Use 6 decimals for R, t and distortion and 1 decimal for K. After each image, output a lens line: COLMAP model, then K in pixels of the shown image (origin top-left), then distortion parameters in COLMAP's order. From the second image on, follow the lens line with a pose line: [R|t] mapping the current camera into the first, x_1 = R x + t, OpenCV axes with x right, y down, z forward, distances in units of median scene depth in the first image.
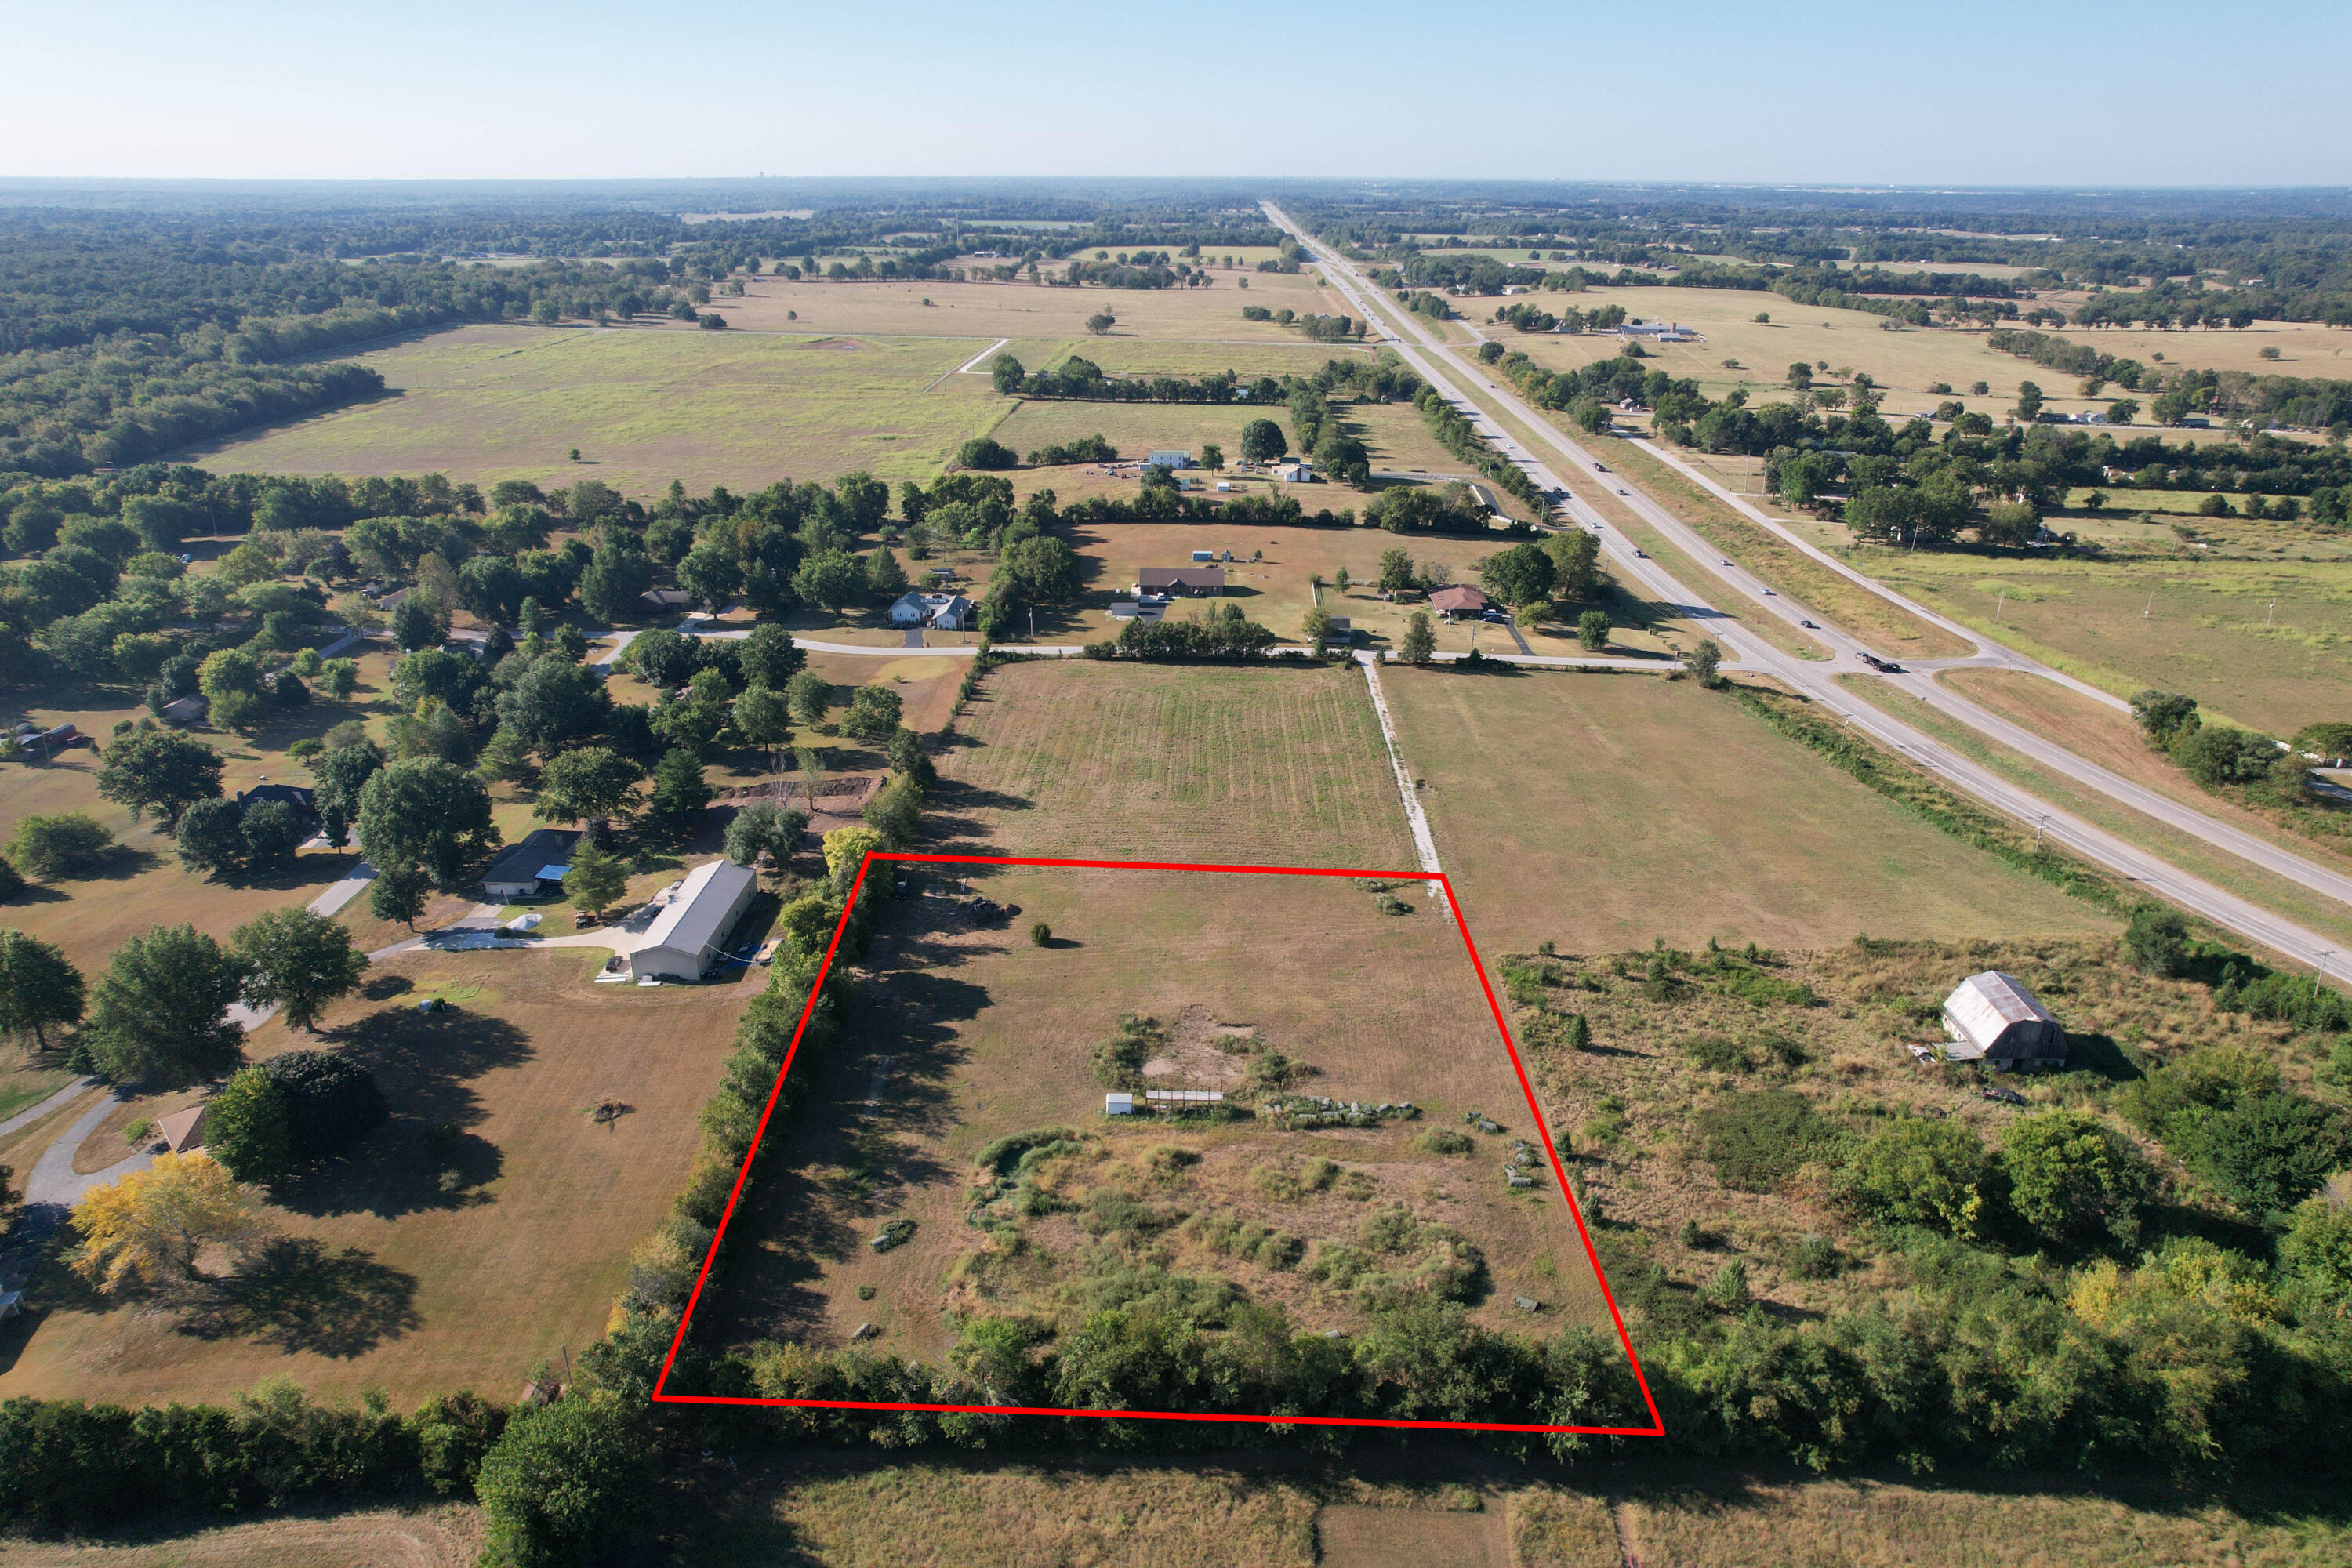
lens RADIAL K [[1505.3, 0, 1180.3], [0, 1505.3, 778.1], [0, 0, 1]] dist [-0.076642, 0.065208]
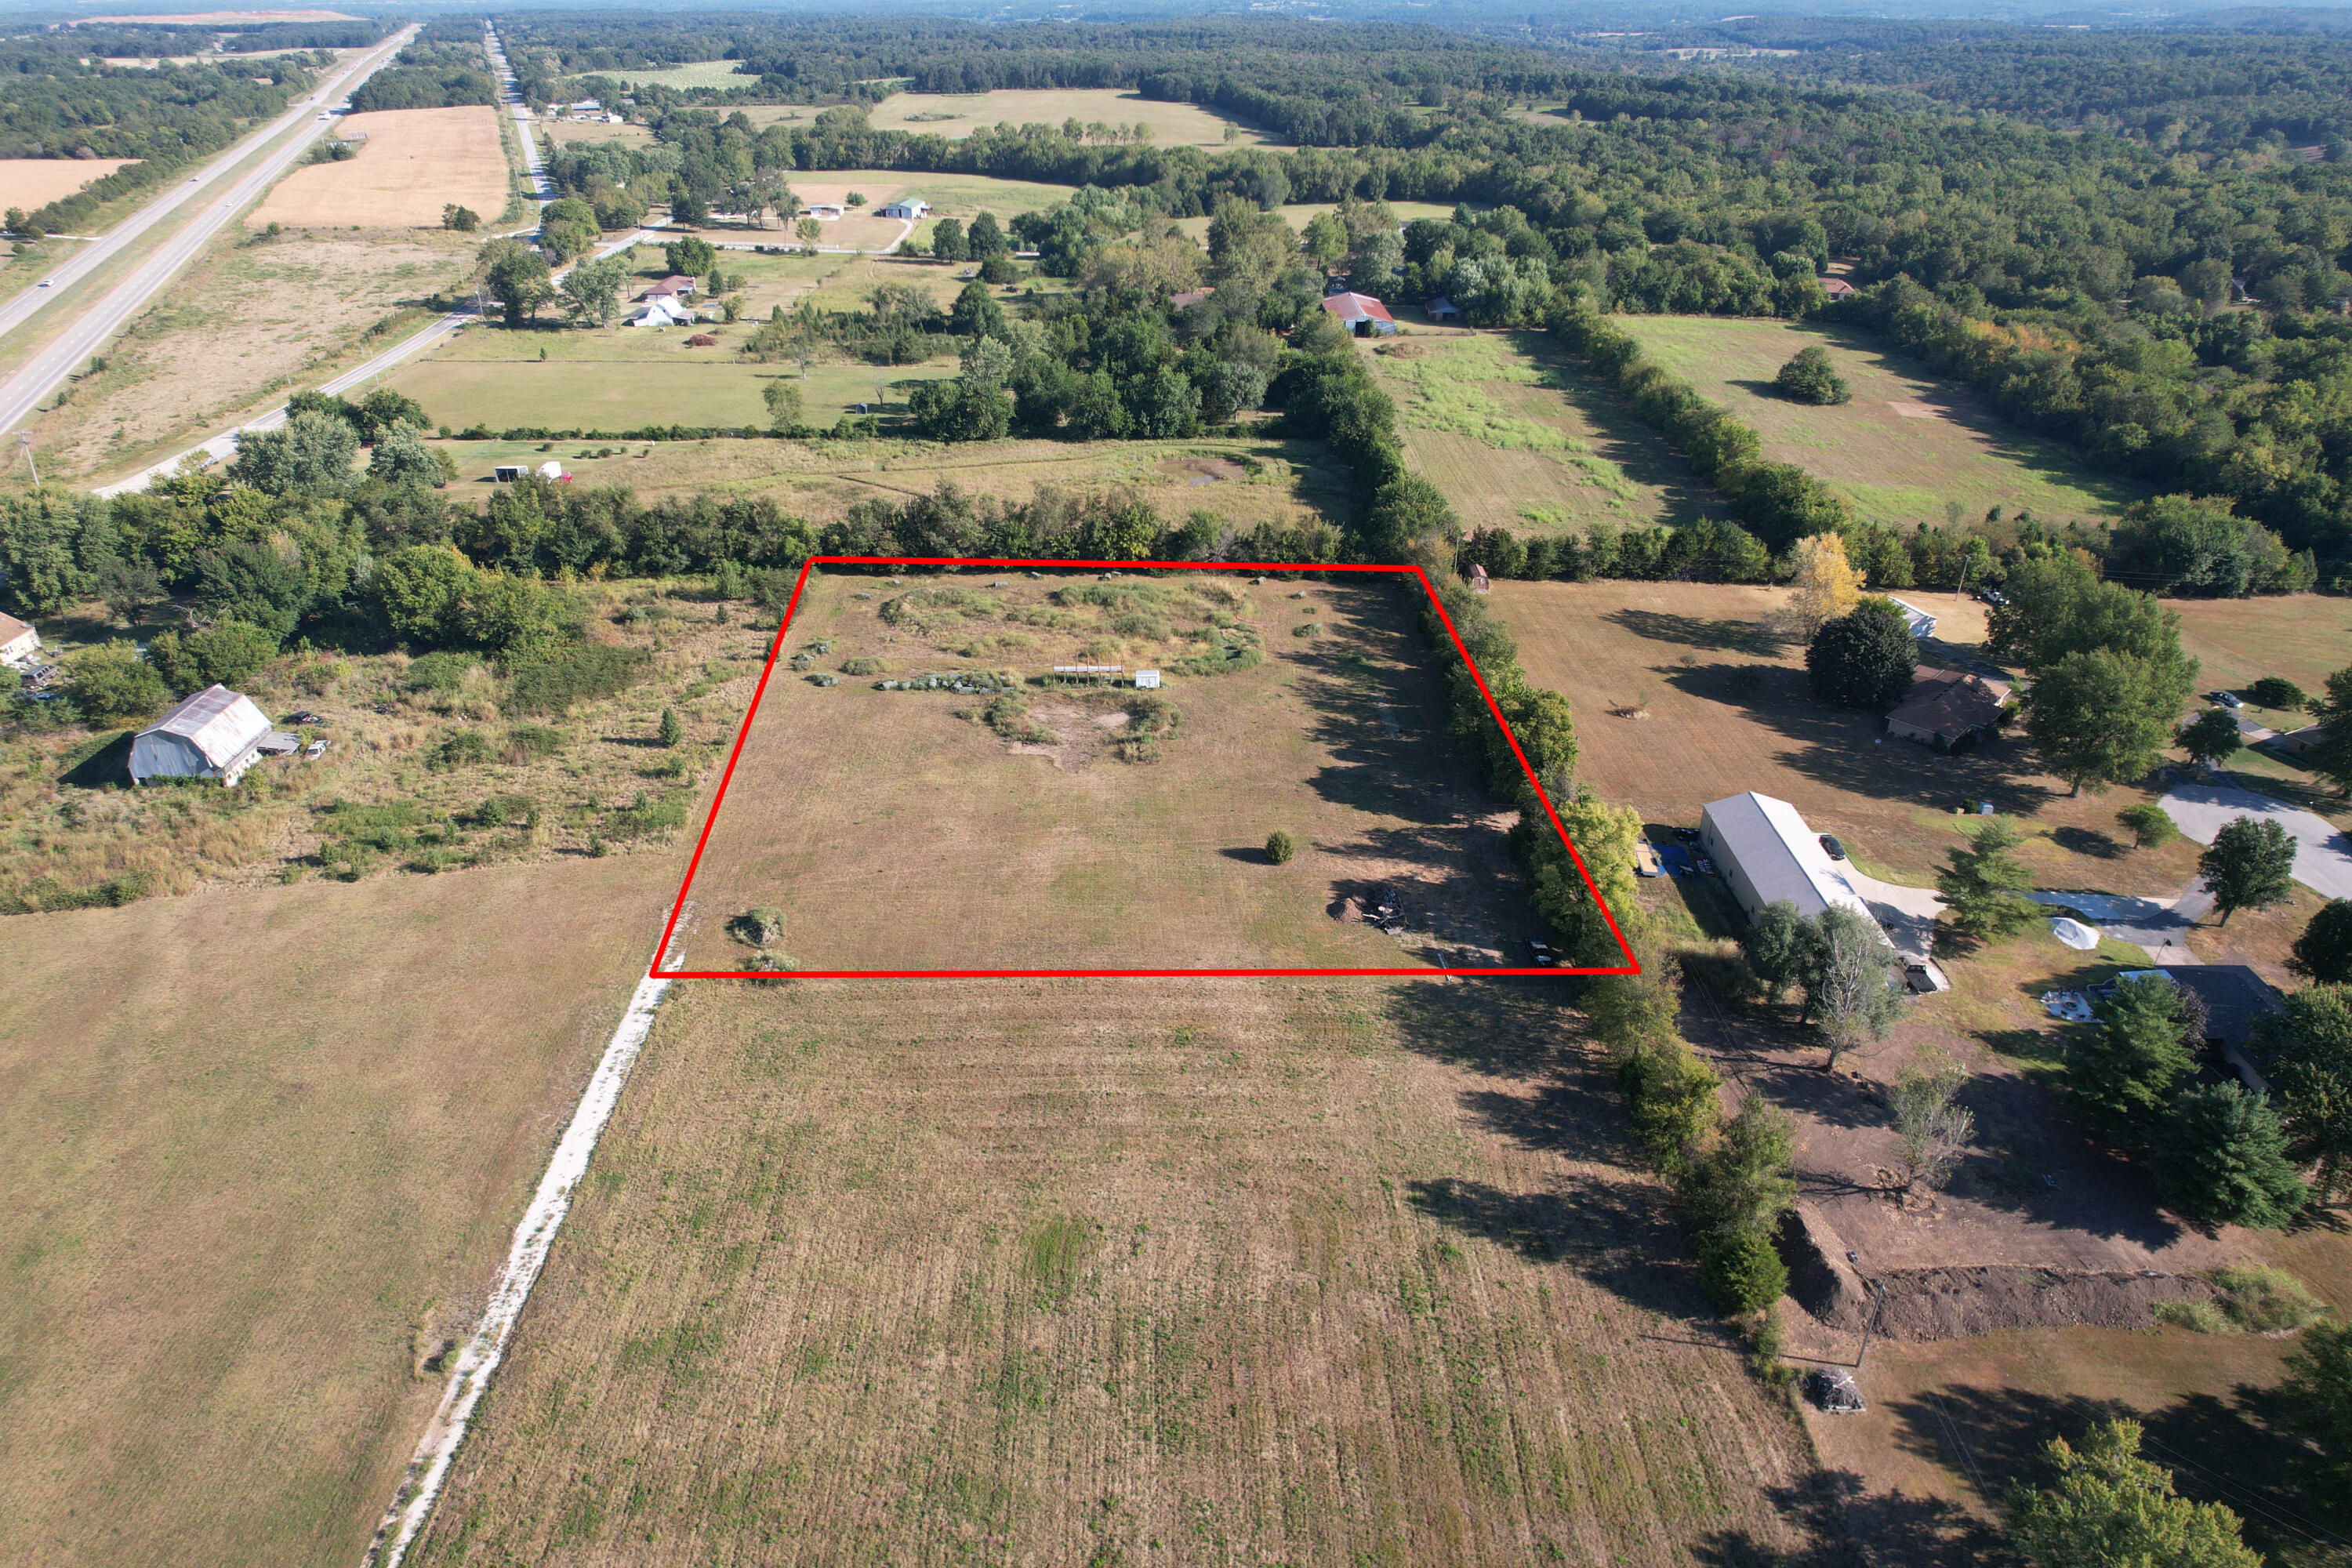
lens RADIAL K [[1505.3, 0, 1178.6], [0, 1505.3, 764.3], [0, 0, 1]] dist [-0.076642, 0.065208]
pose [[-0.999199, 0.017412, -0.036038, -0.017756], [-0.016524, 0.640624, 0.767677, -0.456247], [0.036454, 0.767658, -0.639823, 1.361453]]
